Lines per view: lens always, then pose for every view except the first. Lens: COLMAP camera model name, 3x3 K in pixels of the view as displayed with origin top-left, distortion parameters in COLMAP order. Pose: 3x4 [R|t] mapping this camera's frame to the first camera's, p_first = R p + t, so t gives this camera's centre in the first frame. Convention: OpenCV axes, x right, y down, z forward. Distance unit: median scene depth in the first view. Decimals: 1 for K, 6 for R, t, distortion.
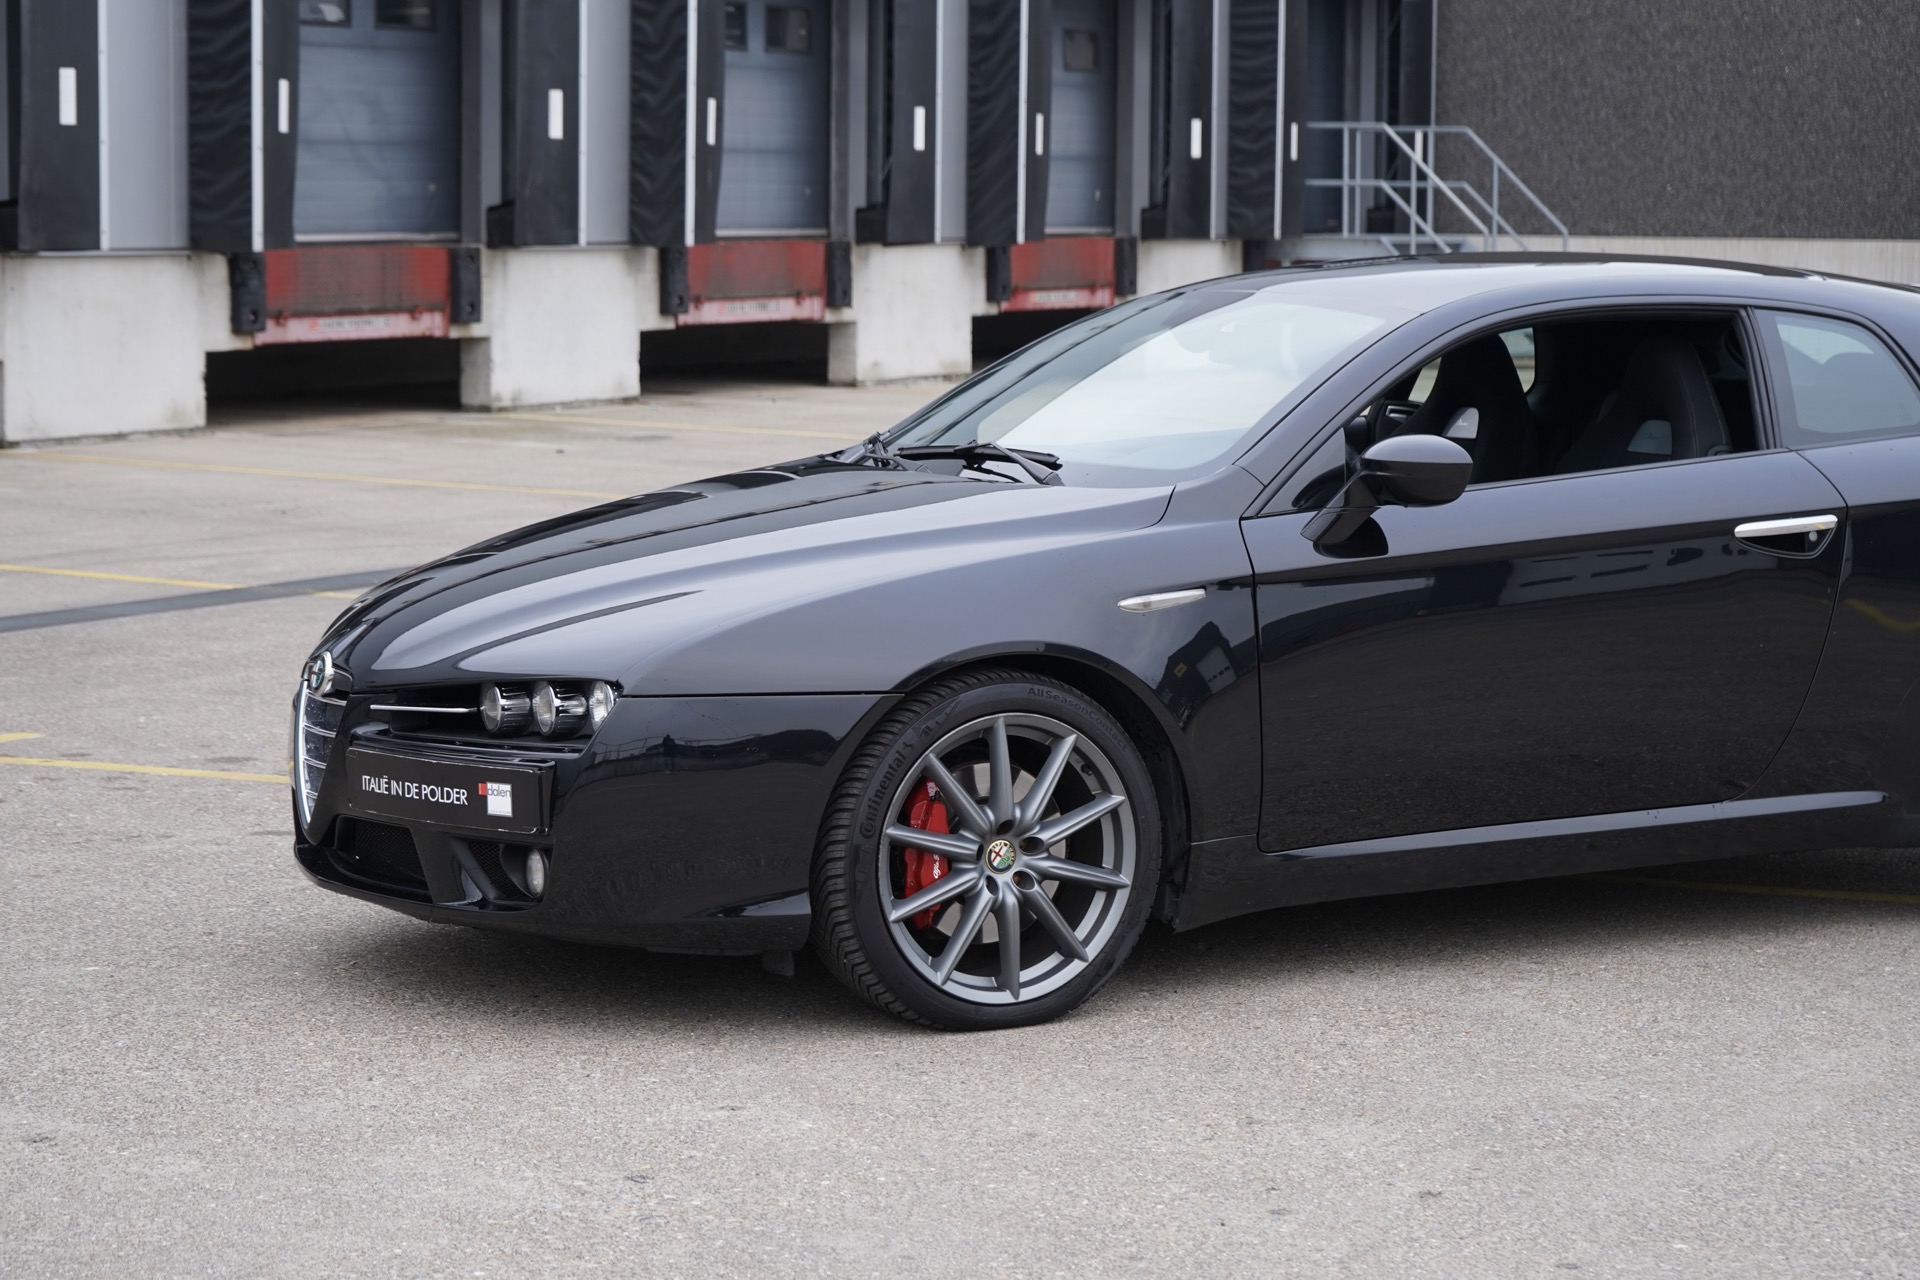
lens RADIAL K [[3969.5, 0, 953.6], [0, 3969.5, 646.6], [0, 0, 1]] dist [-0.035994, 0.000000]
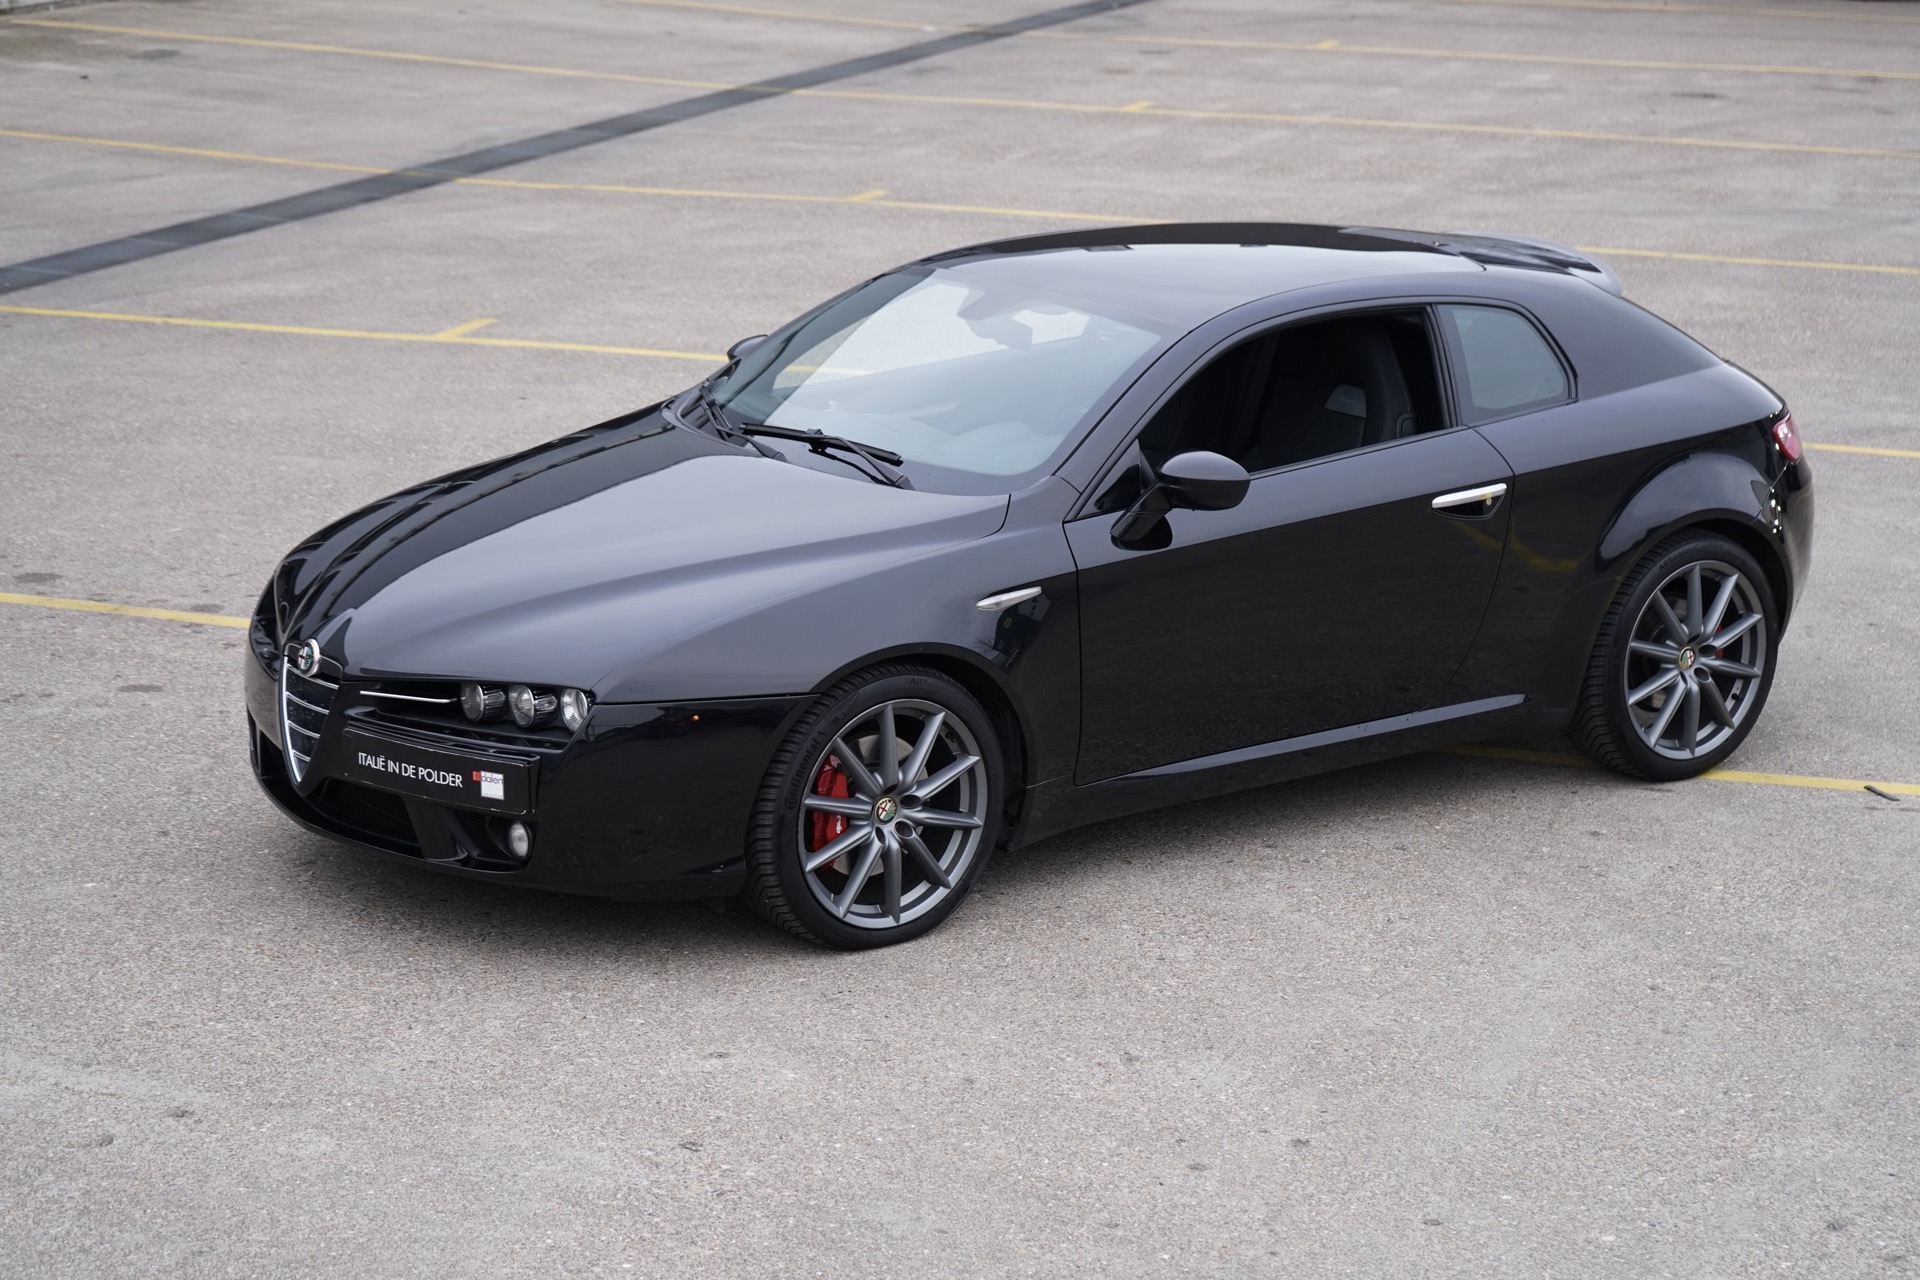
lens RADIAL K [[3708.9, 0, 965.8], [0, 3708.9, 633.3], [0, 0, 1]] dist [-0.027416, 0.000000]
pose [[0.987367, -0.016309, 0.157607, -0.145550], [-0.003393, 0.992285, 0.123934, -0.146367], [-0.158412, -0.122904, 0.979694, -0.135899]]
